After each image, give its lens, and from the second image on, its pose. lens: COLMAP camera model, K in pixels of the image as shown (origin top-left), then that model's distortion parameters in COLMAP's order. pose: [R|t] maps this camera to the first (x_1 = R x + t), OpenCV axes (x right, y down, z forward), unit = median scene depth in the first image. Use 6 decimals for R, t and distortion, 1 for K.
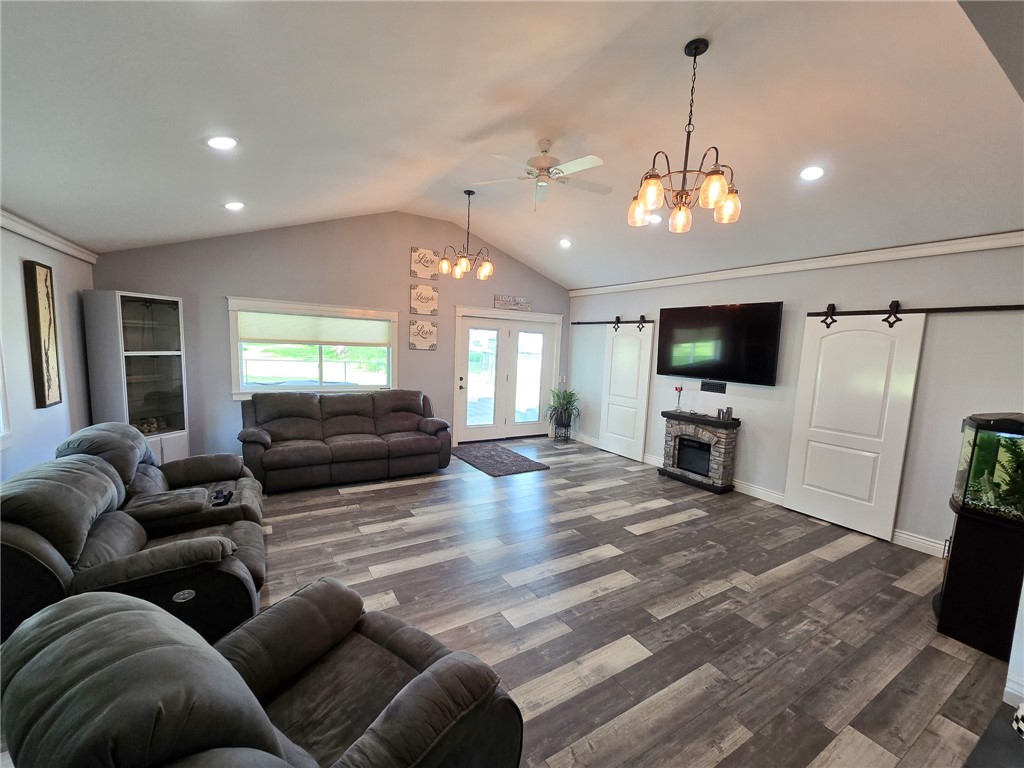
lens RADIAL K [[418.3, 0, 510.9], [0, 418.3, 390.6], [0, 0, 1]] dist [-0.001188, -0.000041]
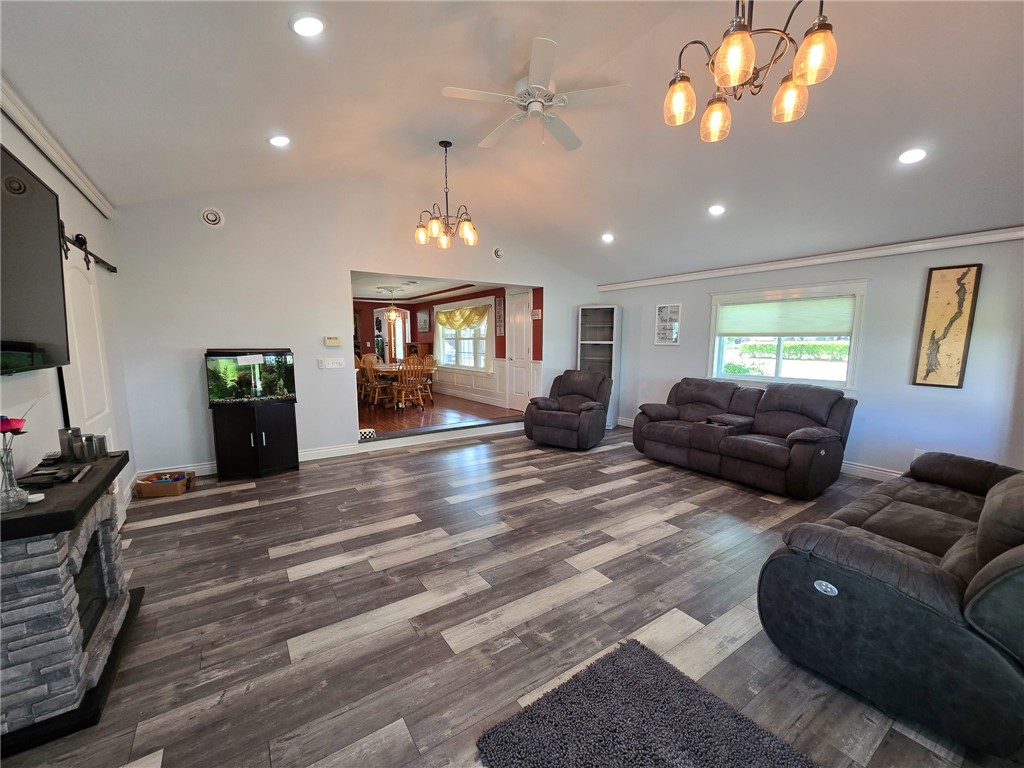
lens RADIAL K [[418.3, 0, 511.8], [0, 418.3, 389.3], [0, 0, 1]] dist [-0.001188, -0.000041]
pose [[-0.997978, -0.037302, -0.051458, 0.138018], [-0.048048, 0.972787, 0.226663, -0.145434], [0.041603, 0.228677, -0.972613, 1.804129]]
